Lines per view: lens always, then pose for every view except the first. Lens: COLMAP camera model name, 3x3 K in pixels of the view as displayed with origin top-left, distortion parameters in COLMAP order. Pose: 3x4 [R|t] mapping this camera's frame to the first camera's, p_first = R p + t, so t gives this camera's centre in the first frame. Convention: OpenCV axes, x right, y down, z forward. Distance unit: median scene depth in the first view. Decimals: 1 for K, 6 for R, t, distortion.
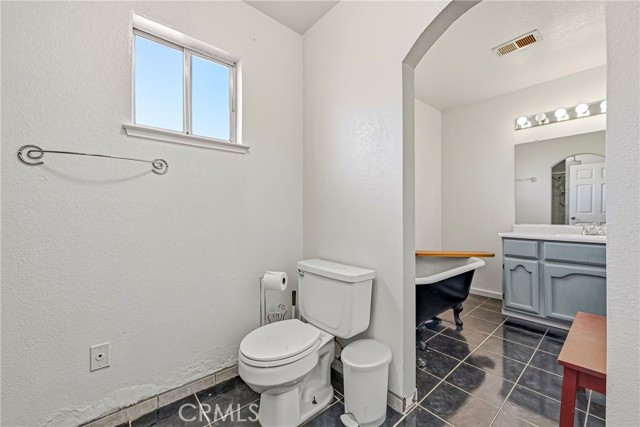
lens RADIAL K [[257.2, 0, 320.3], [0, 257.2, 214.9], [0, 0, 1]] dist [0.000635, -0.000234]
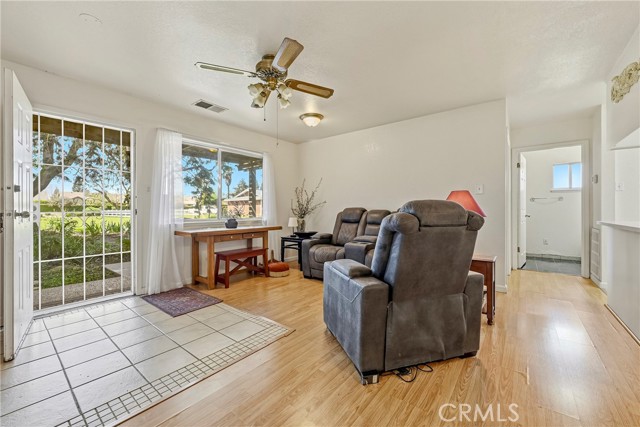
lens RADIAL K [[257.2, 0, 317.4], [0, 257.2, 213.9], [0, 0, 1]] dist [0.000635, -0.000234]
pose [[0.183850, -0.000236, -0.982954, 2.460987], [0.019109, 0.999812, 0.003334, -0.035068], [0.982769, -0.019397, 0.183819, -3.255341]]
